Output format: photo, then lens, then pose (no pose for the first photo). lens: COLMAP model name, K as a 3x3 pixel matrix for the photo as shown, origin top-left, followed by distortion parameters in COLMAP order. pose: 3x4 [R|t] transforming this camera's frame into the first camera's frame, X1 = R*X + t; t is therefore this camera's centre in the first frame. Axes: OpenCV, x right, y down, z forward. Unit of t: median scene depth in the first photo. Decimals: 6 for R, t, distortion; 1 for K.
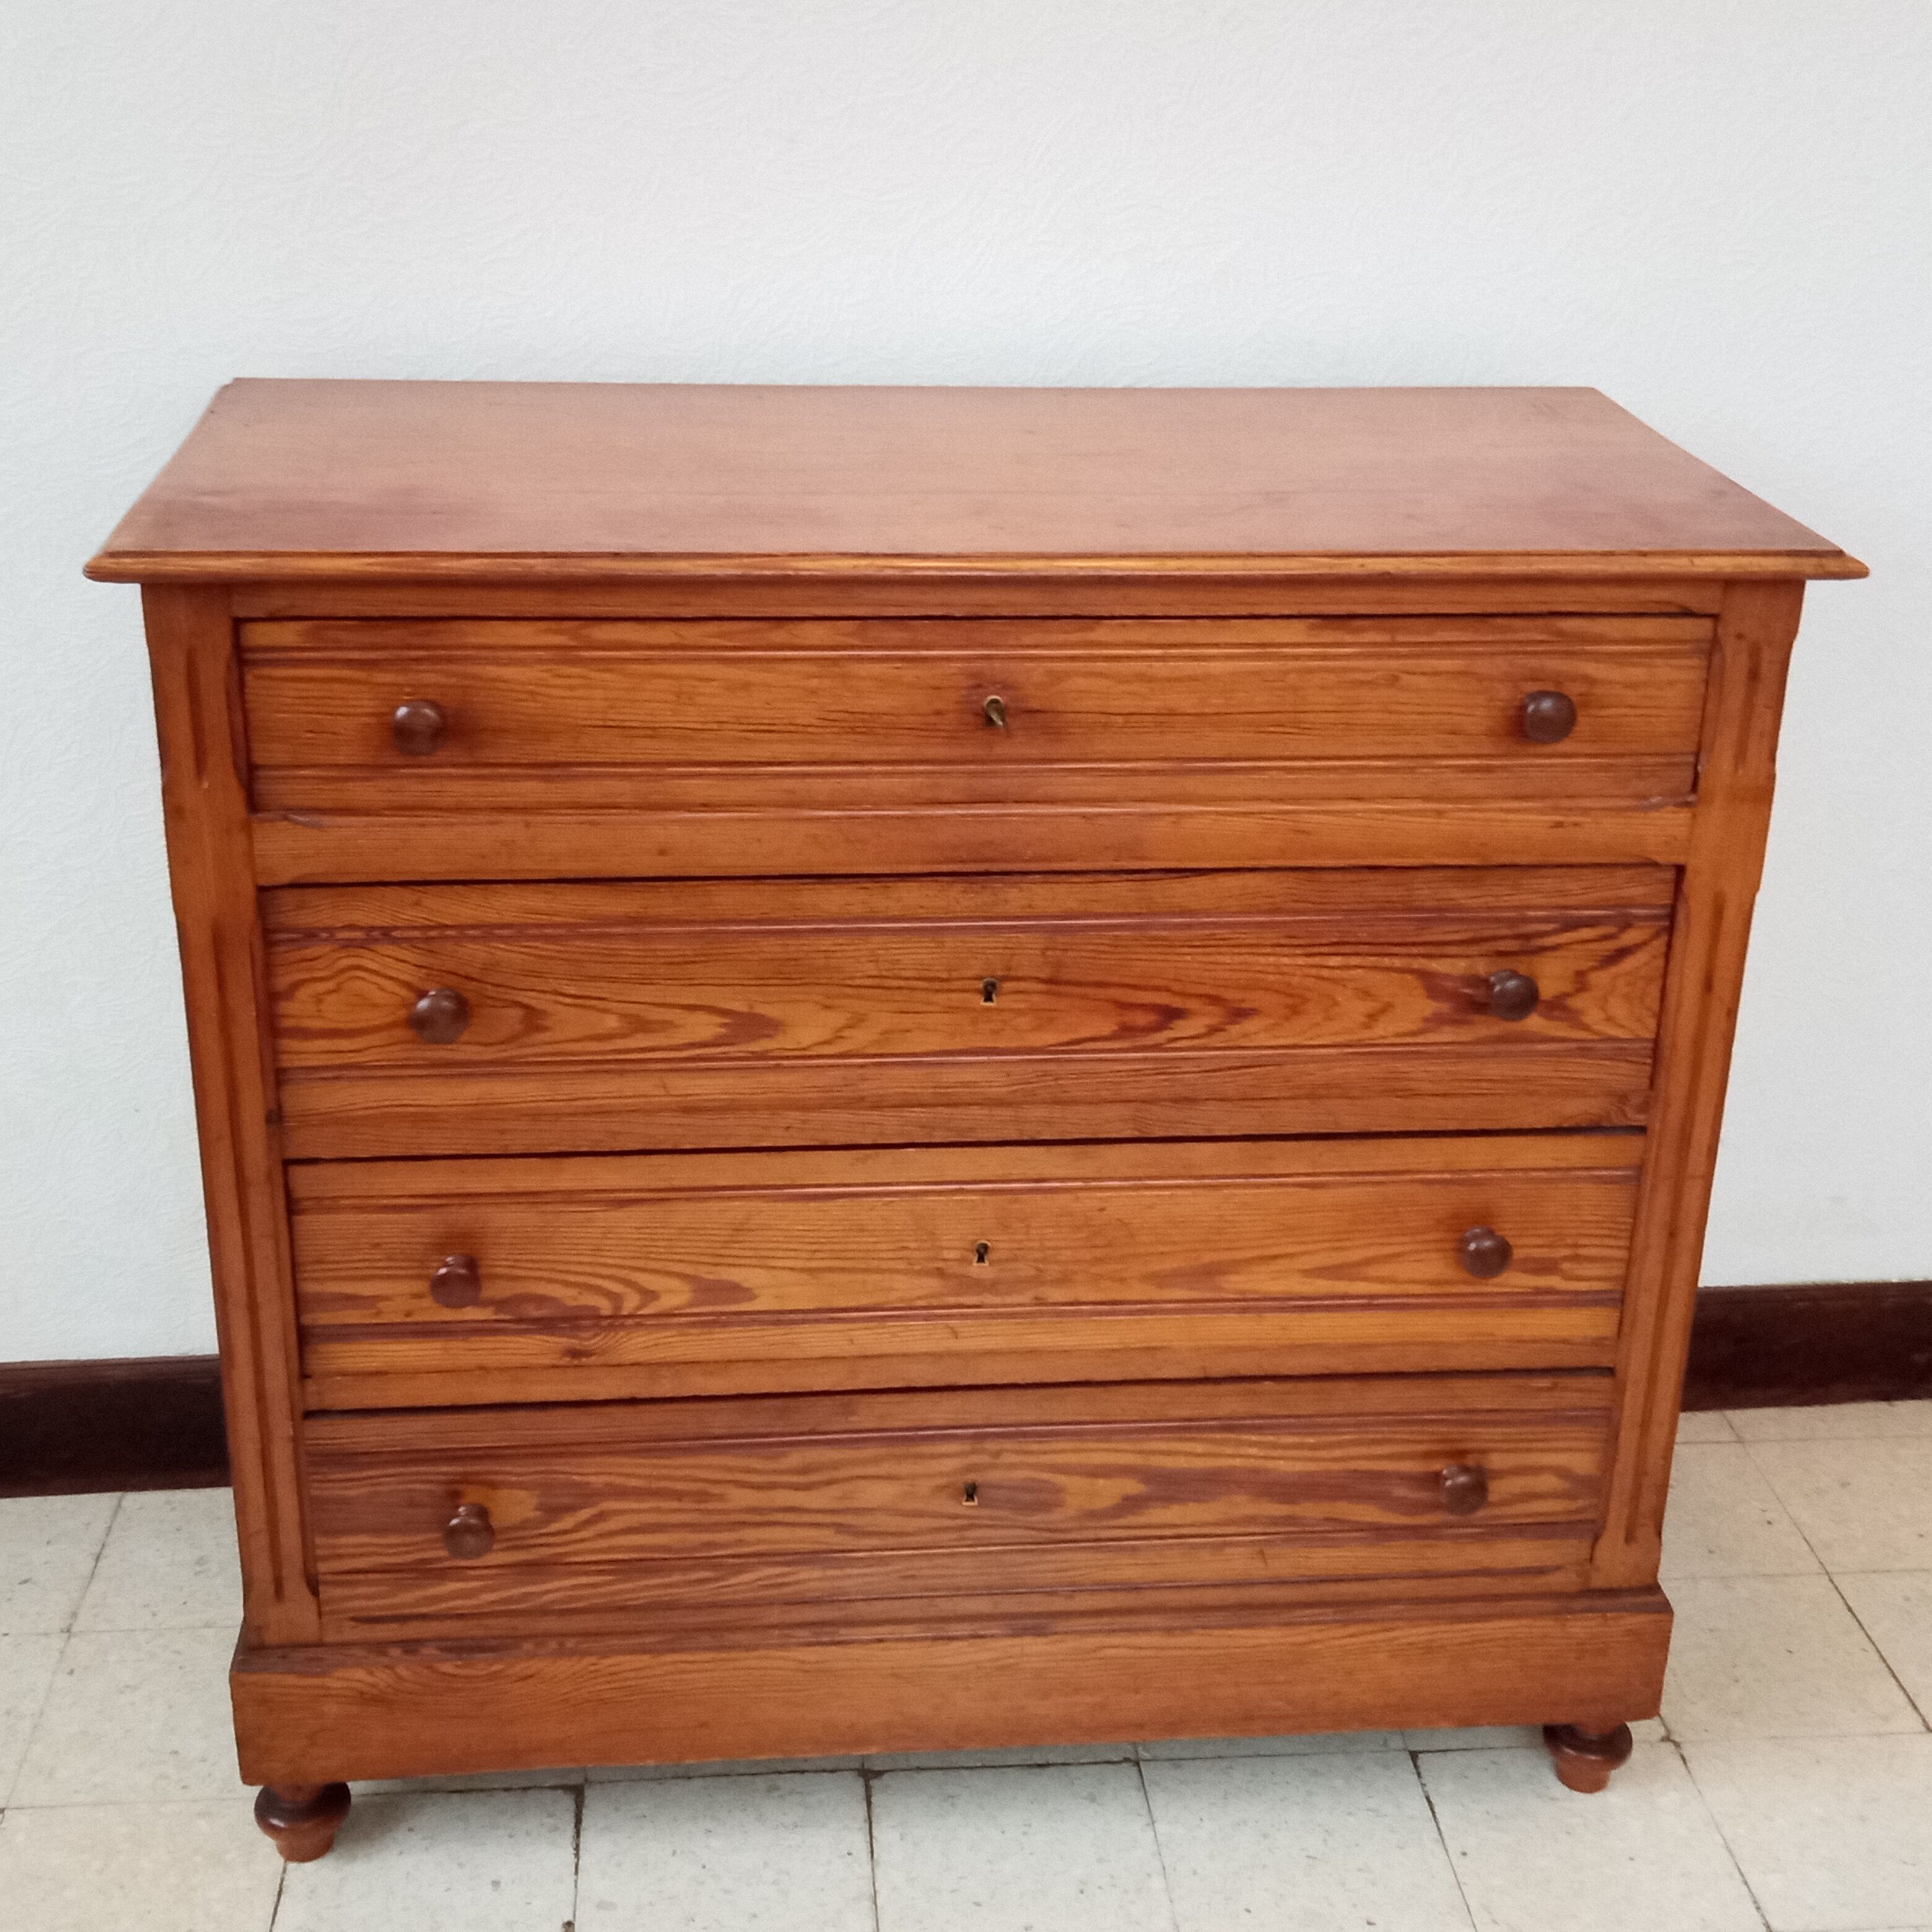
lens RADIAL K [[2651.7, 0, 967.3], [0, 2651.7, 923.2], [0, 0, 1]] dist [0.138067, -0.406089]
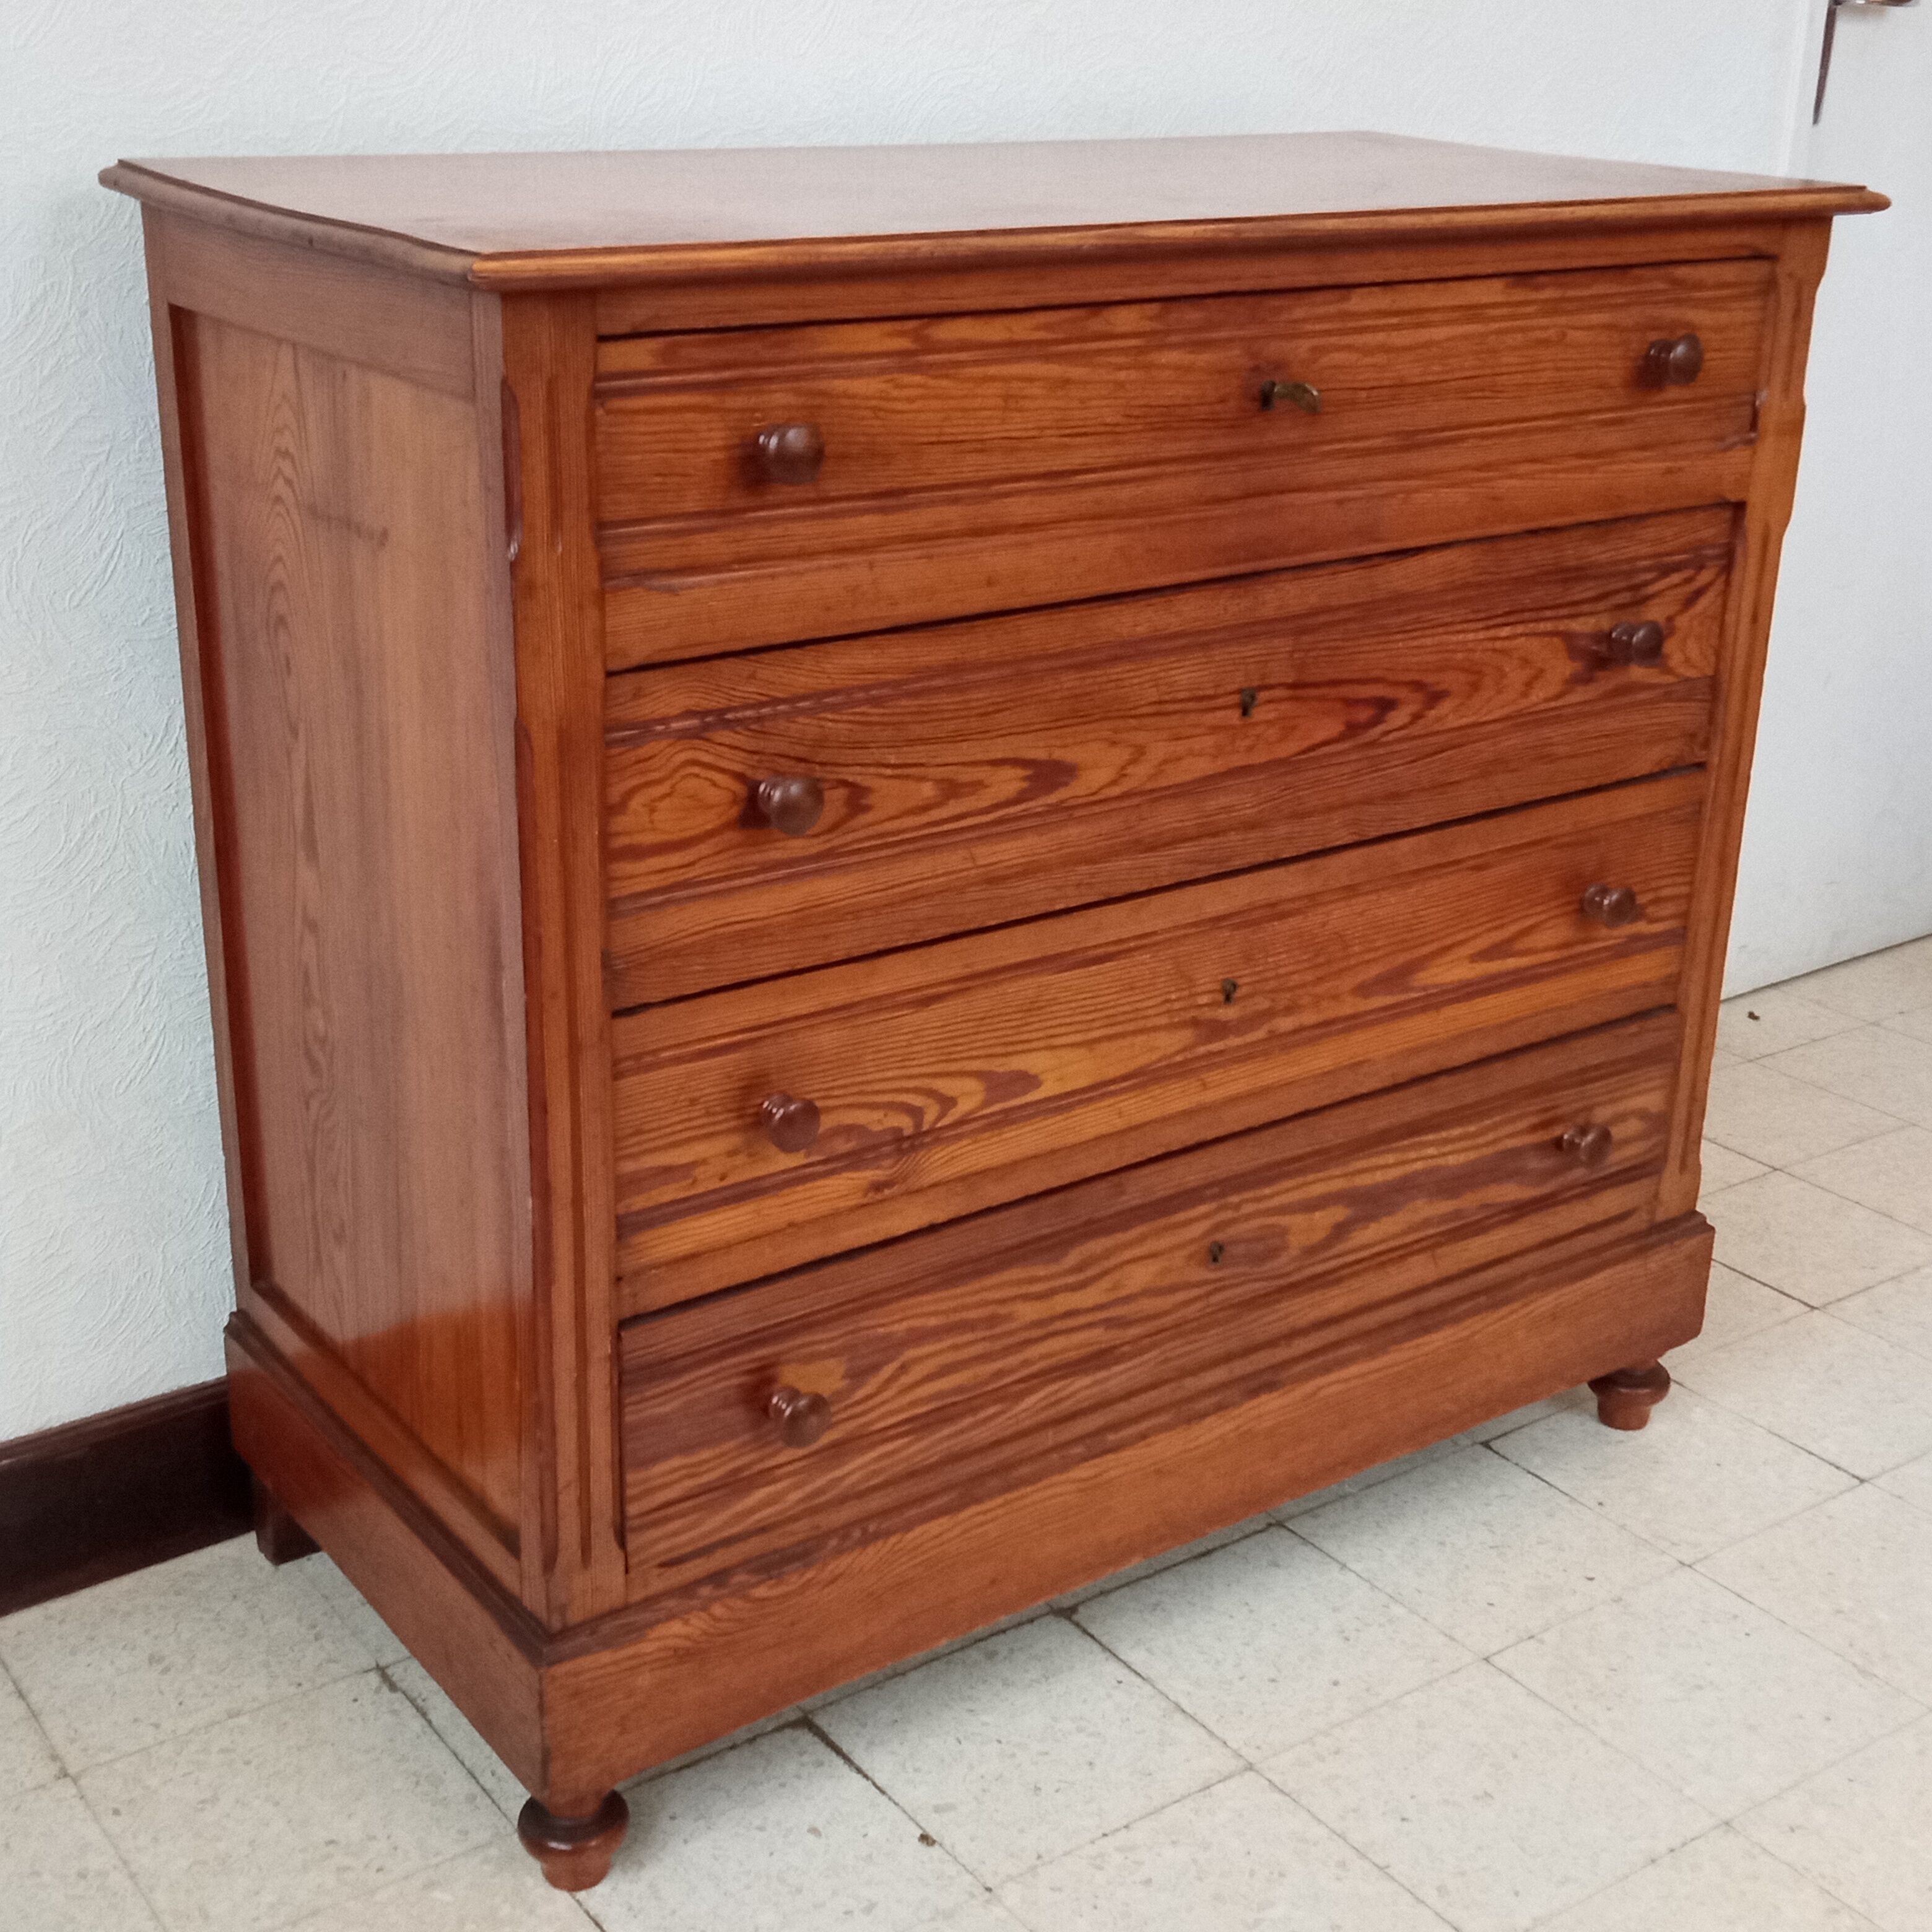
lens RADIAL K [[2651.7, 0, 967.3], [0, 2651.7, 923.2], [0, 0, 1]] dist [0.138067, -0.406089]
pose [[0.864783, -0.176358, 0.470157, -0.539780], [0.188528, 0.981832, 0.021522, 0.062965], [-0.465411, 0.070026, 0.882320, 0.201203]]
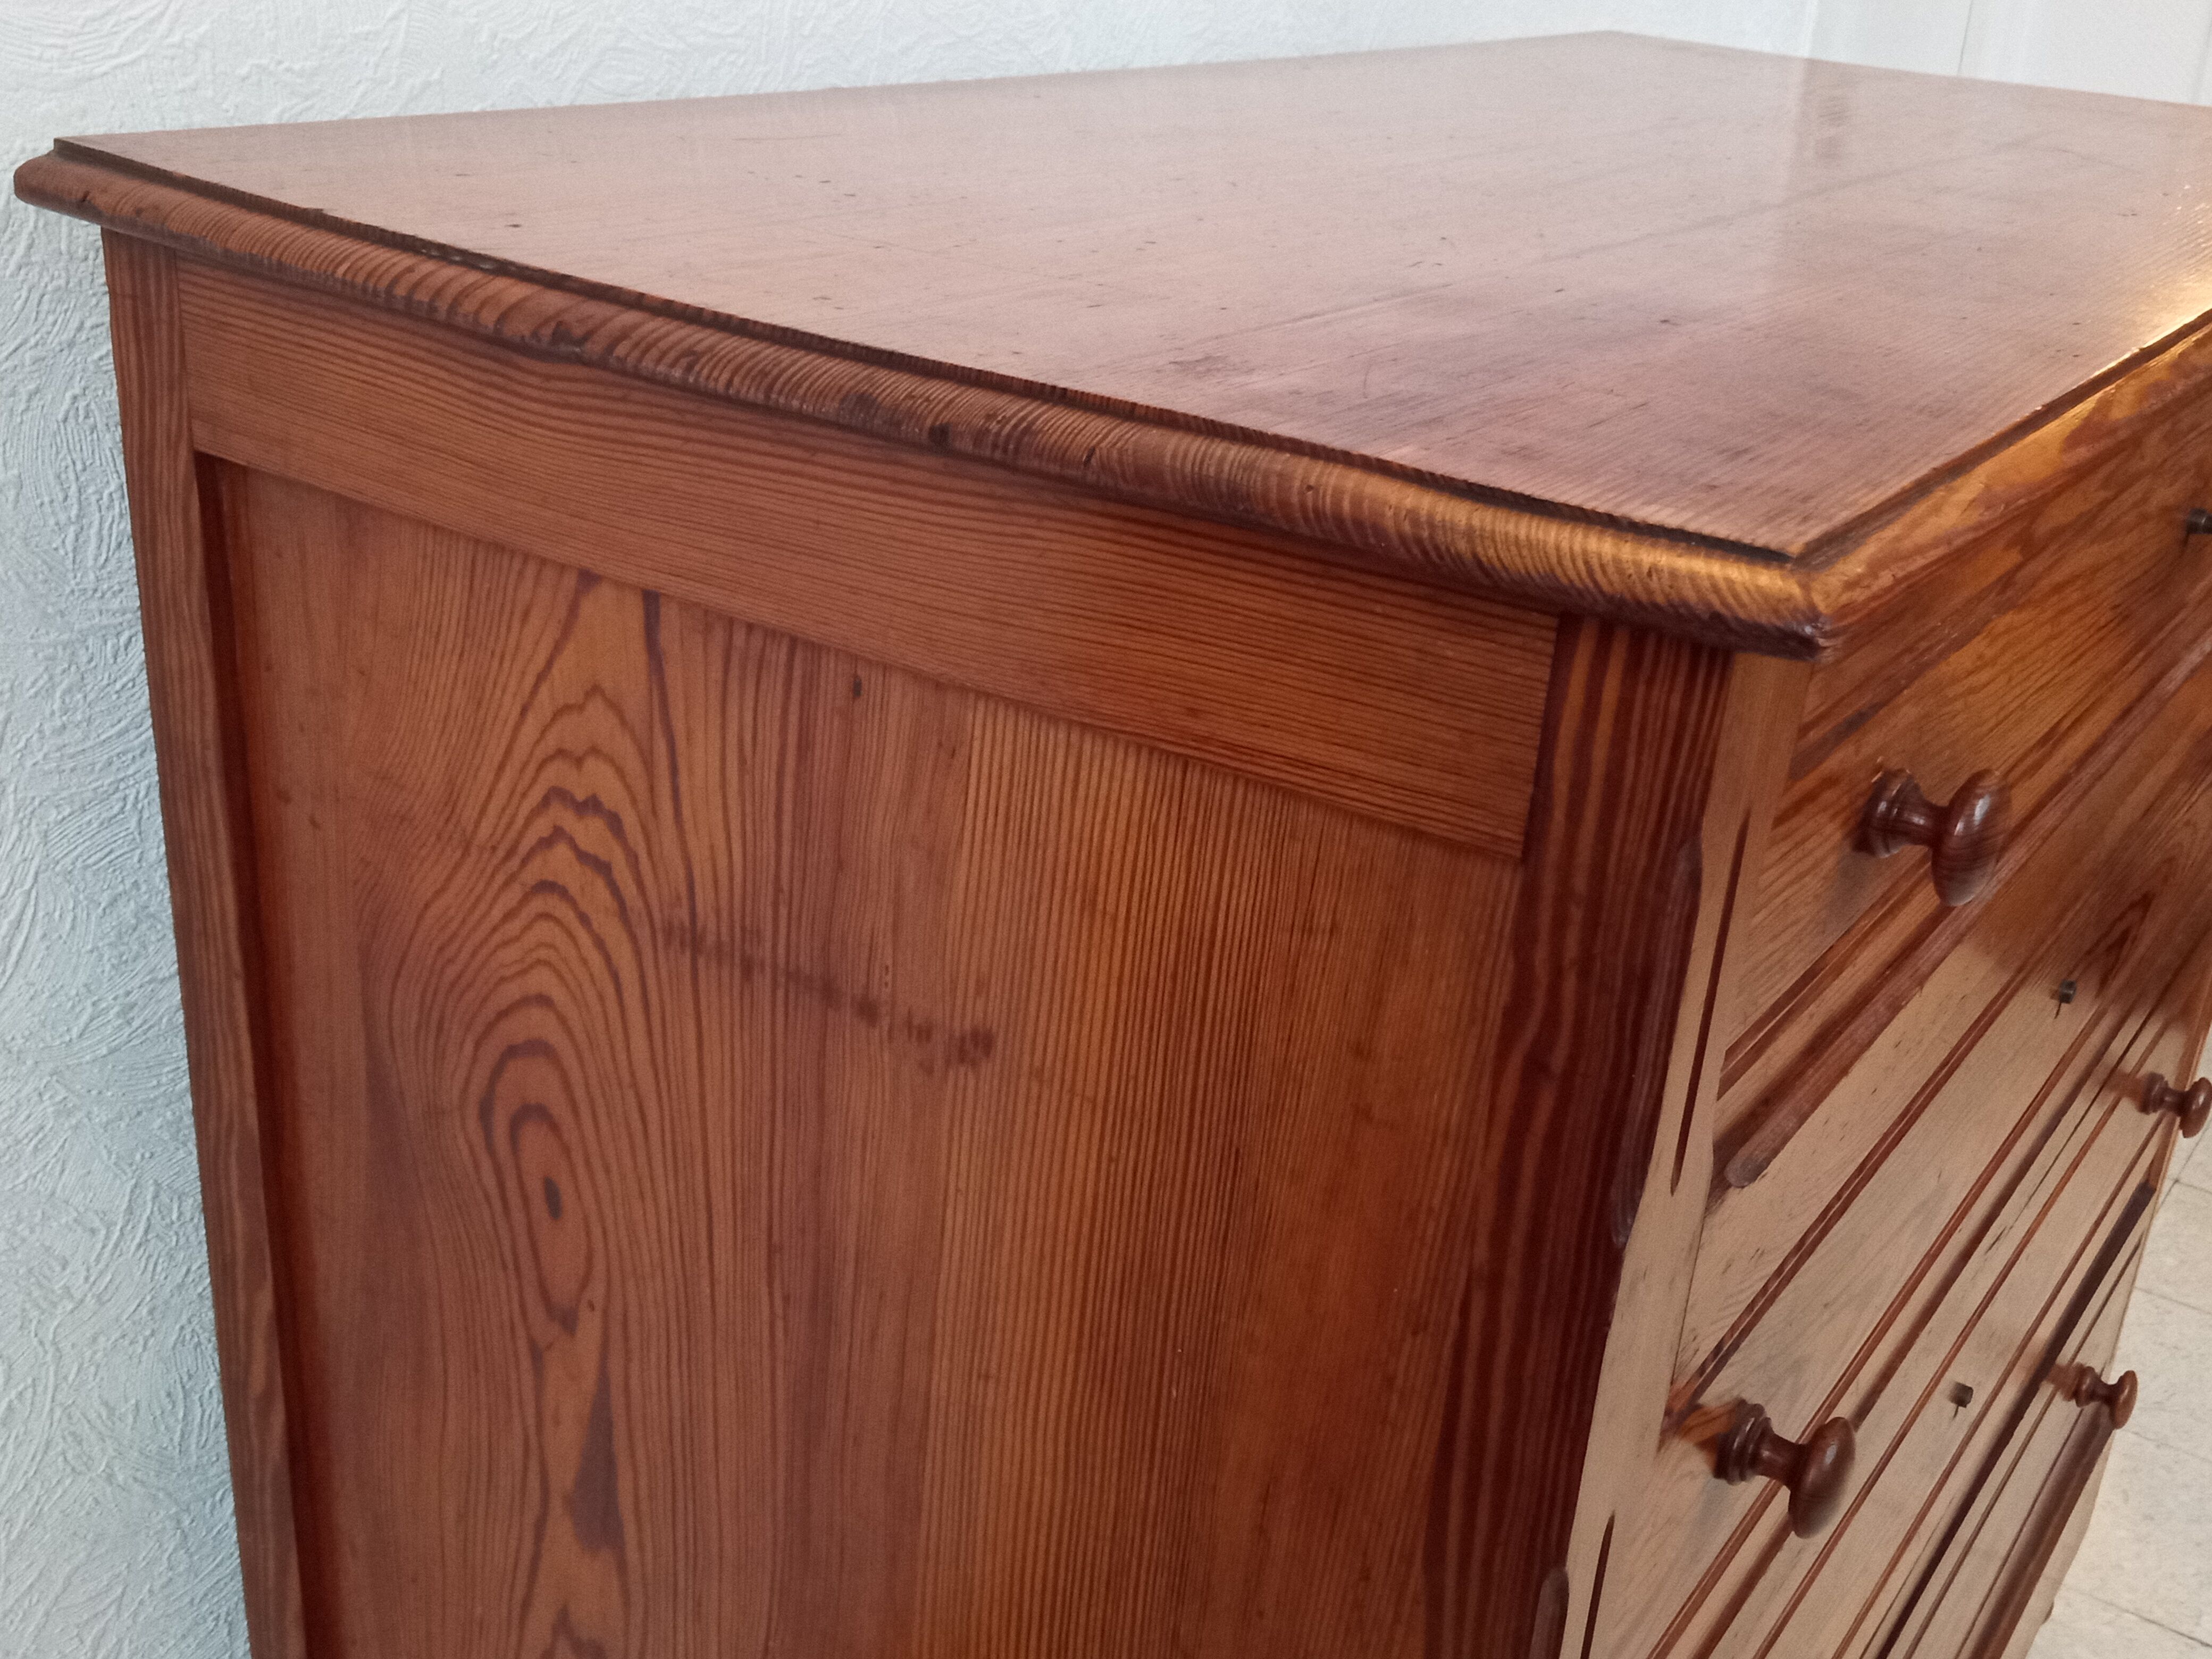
lens RADIAL K [[2304.2, 0, 1103.8], [0, 2304.2, 822.5], [0, 0, 1]] dist [0.058910, -0.124899]
pose [[0.650207, -0.283621, 0.704833, -0.488316], [0.242073, 0.956696, 0.161657, -0.149245], [-0.720161, 0.065510, 0.690708, 0.779876]]
